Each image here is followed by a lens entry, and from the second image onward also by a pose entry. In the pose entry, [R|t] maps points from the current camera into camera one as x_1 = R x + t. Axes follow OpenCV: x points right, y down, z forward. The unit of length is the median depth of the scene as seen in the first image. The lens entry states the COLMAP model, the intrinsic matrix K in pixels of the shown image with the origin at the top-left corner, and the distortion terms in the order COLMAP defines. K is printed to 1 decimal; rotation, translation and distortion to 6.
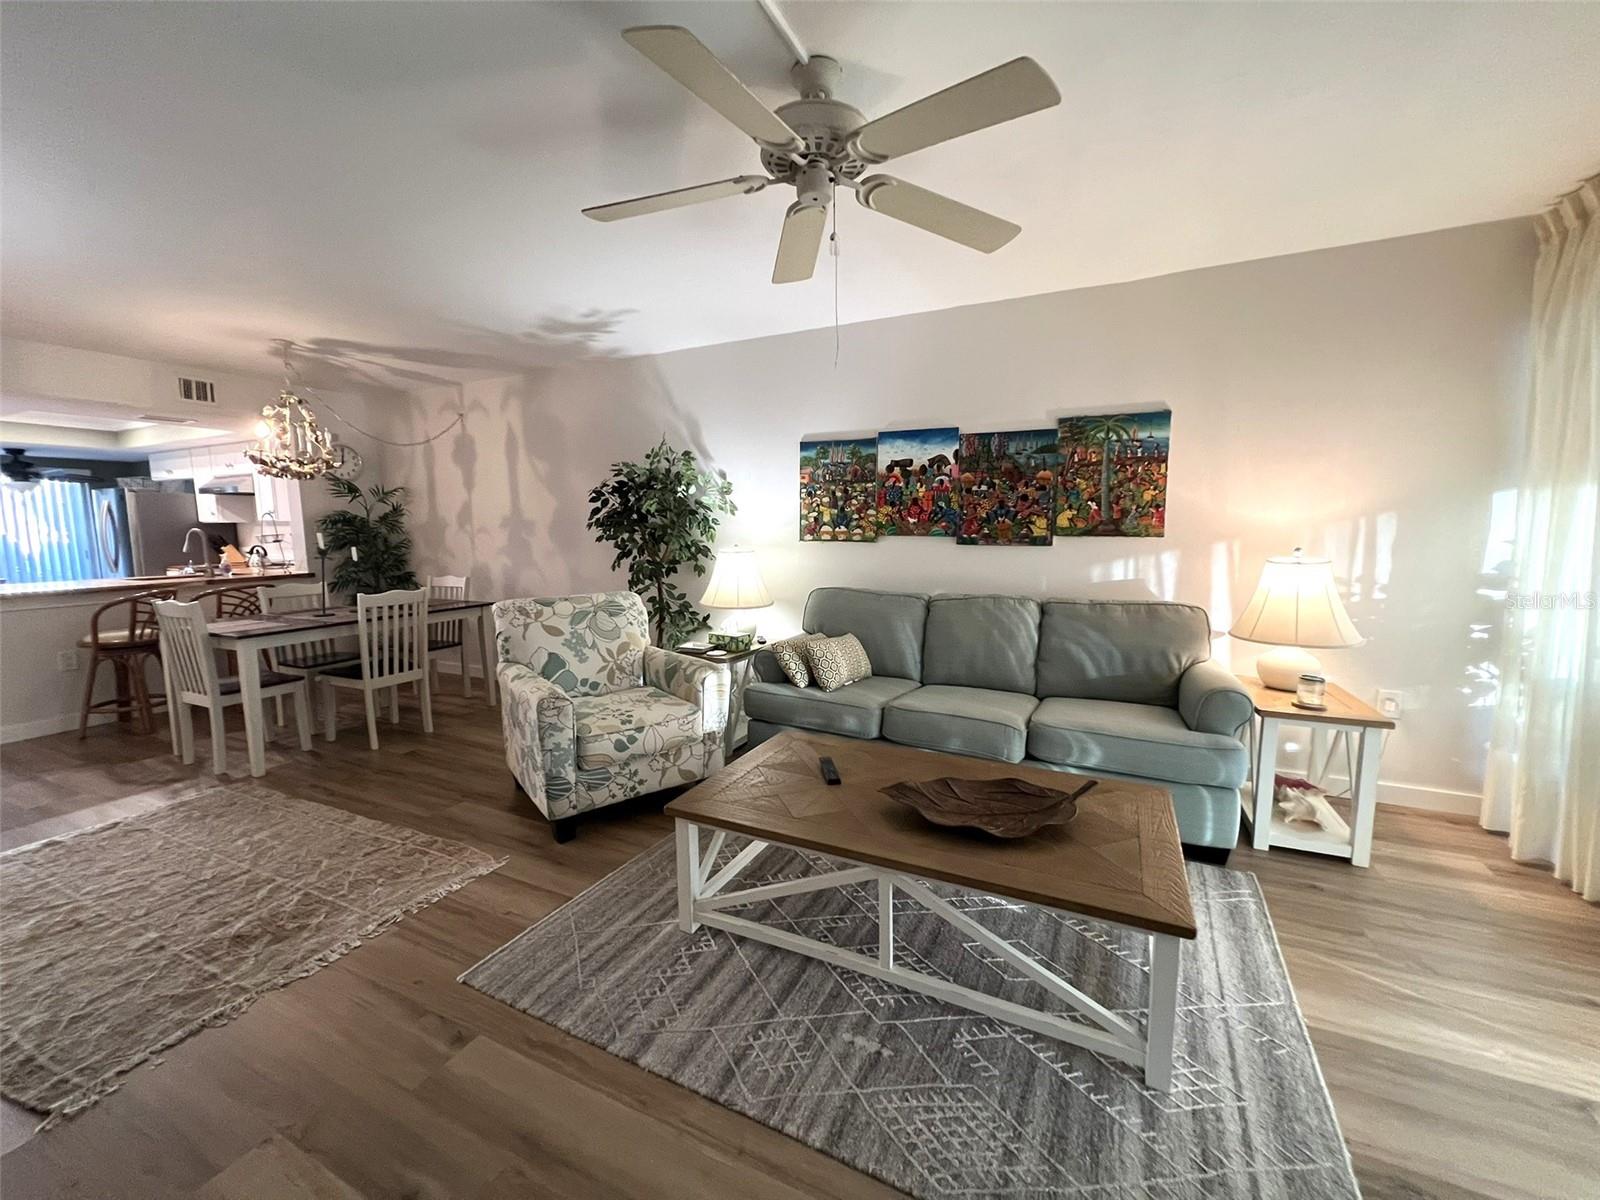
lens RADIAL K [[641.6, 0, 809.2], [0, 641.6, 597.3], [0, 0, 1]] dist [-0.002489, -0.000151]
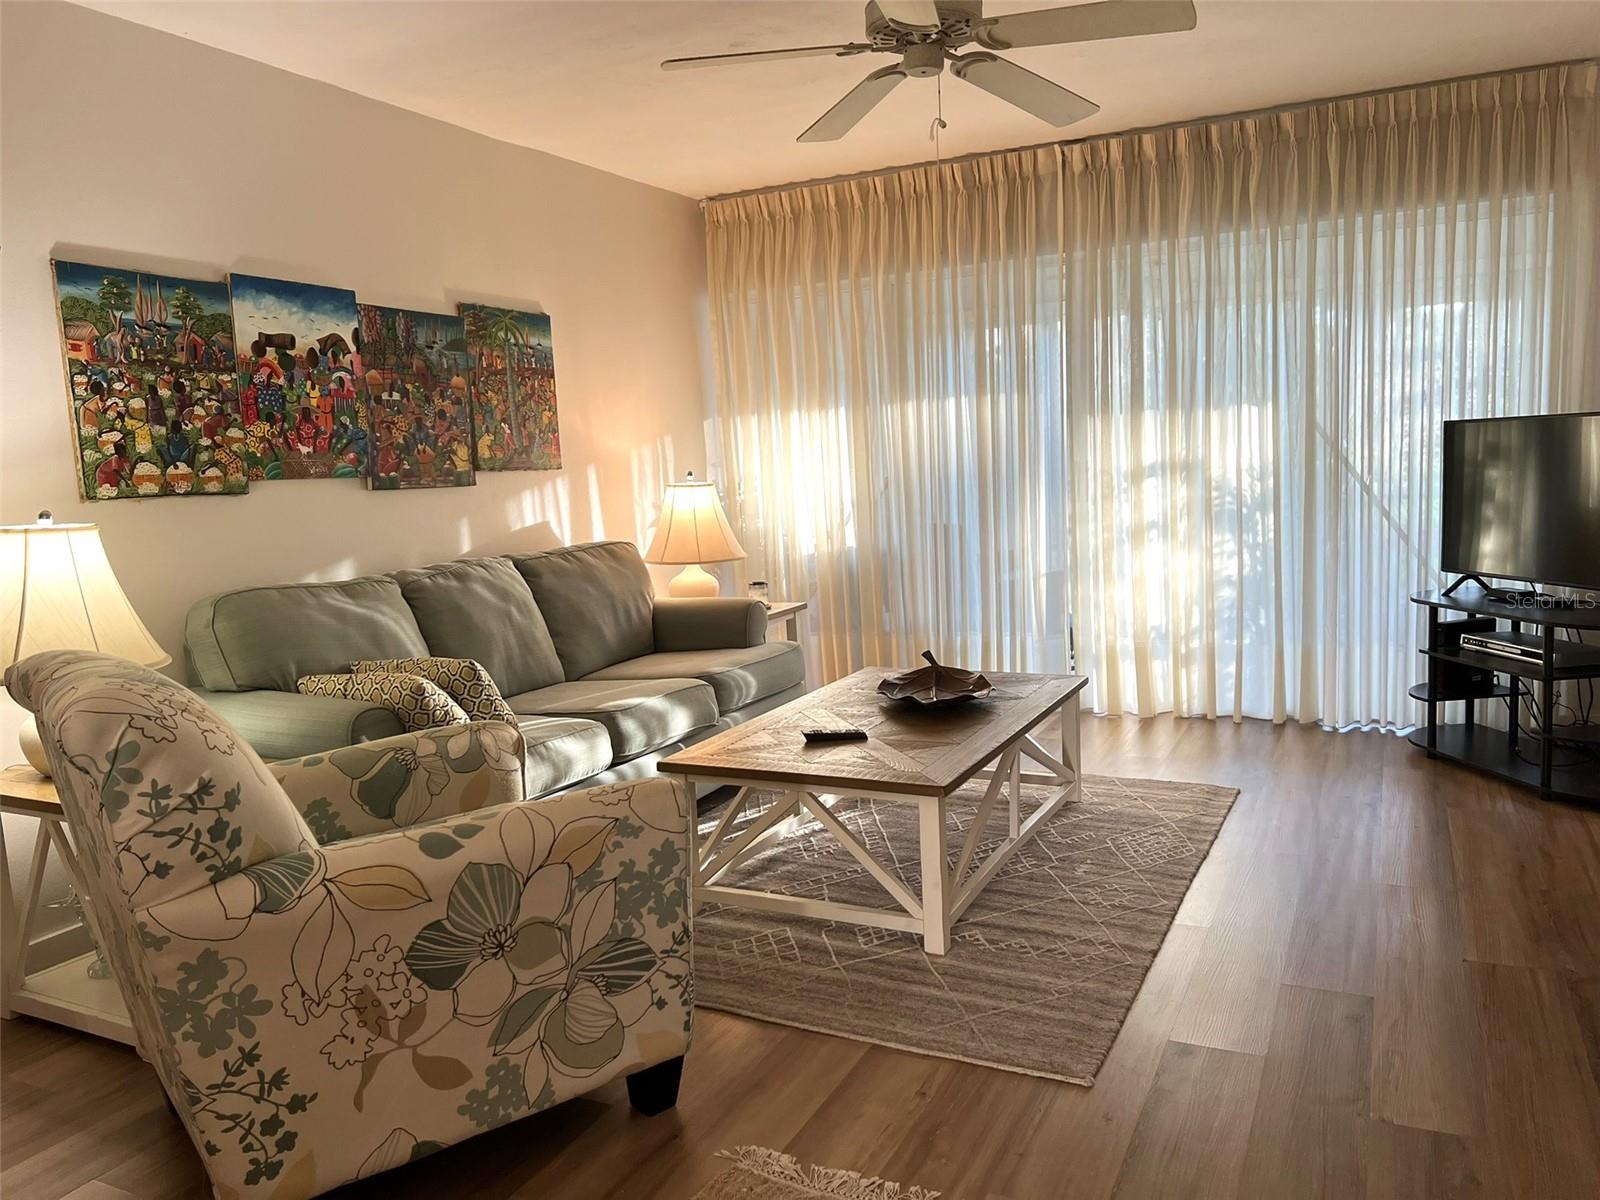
lens RADIAL K [[1212.5, 0, 800.0], [0, 1212.5, 600.0], [0, 0, 1]] dist [0.030928, -0.036080]
pose [[0.001856, -0.107440, 0.994210, -0.882330], [0.164014, 0.980781, 0.105683, -0.036773], [-0.986456, 0.162868, 0.019442, 0.601988]]
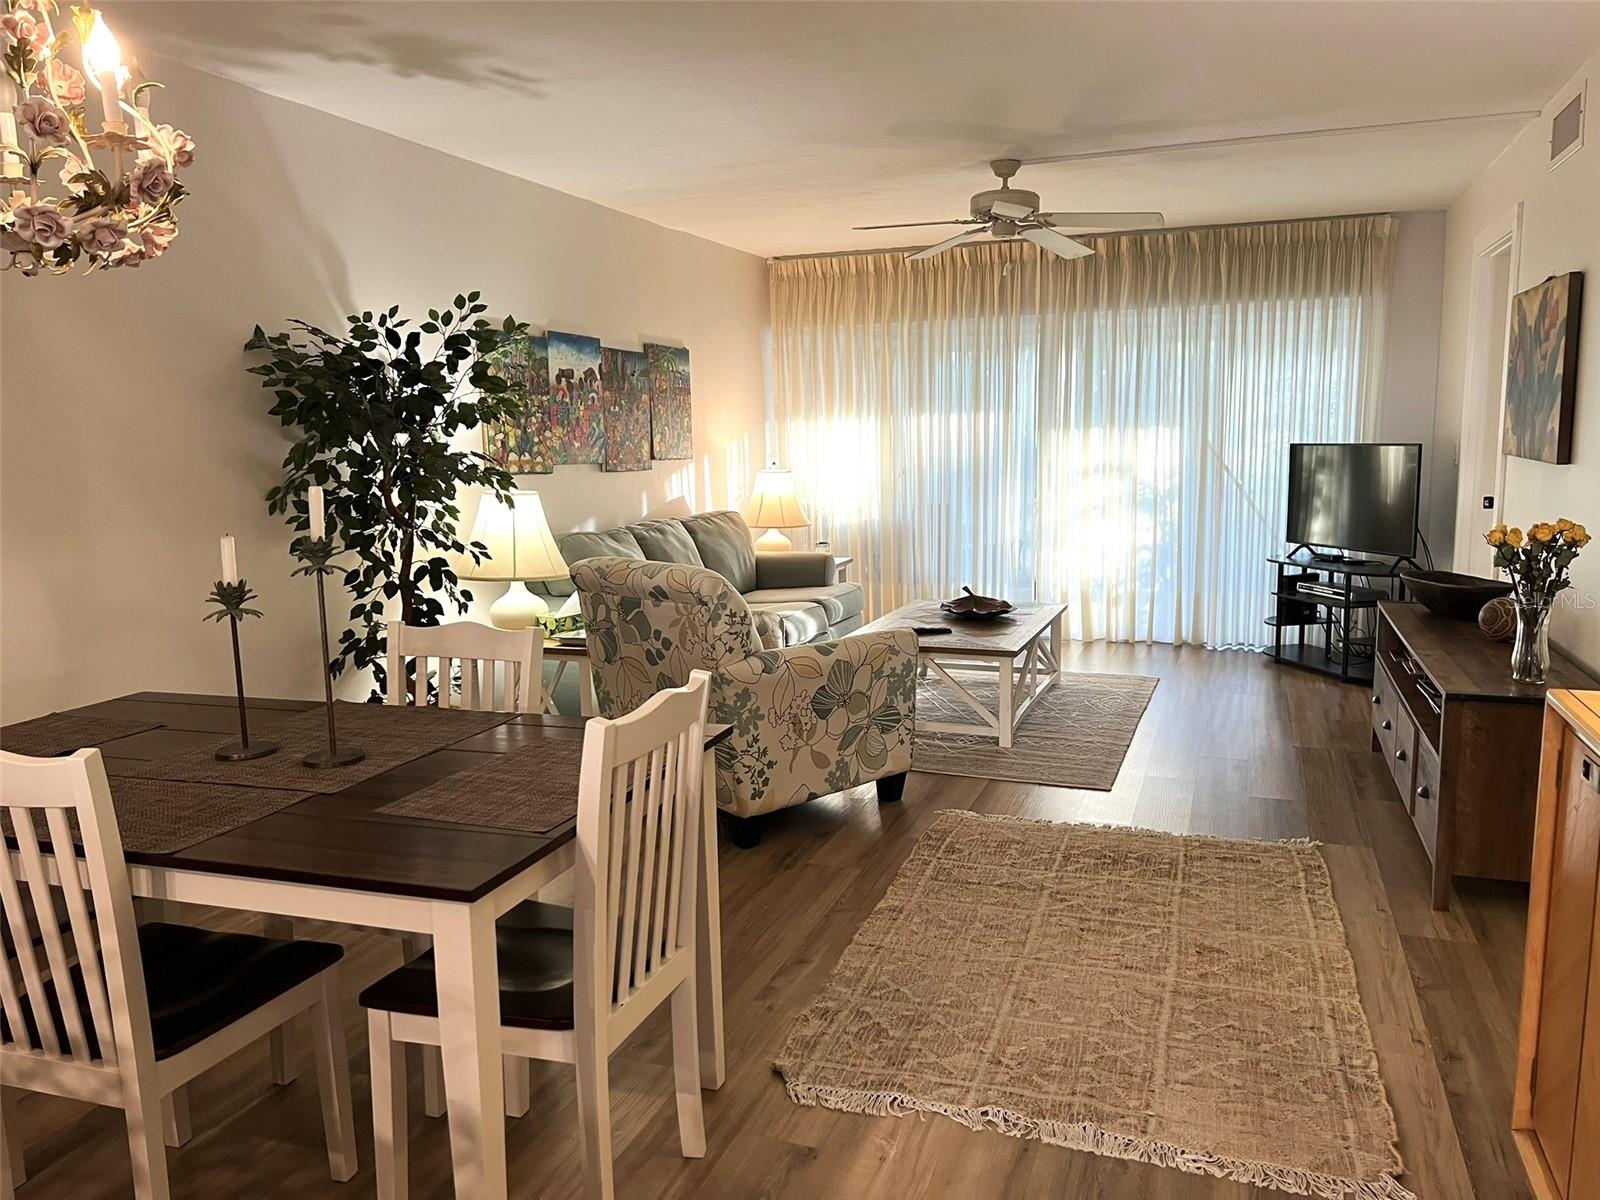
lens RADIAL K [[1212.5, 0, 800.0], [0, 1212.5, 600.0], [0, 0, 1]] dist [0.030928, -0.036080]
pose [[-0.099535, -0.124184, 0.987254, -1.449348], [0.136224, 0.981139, 0.137148, -0.100674], [-0.985665, 0.148139, -0.080741, 0.889074]]
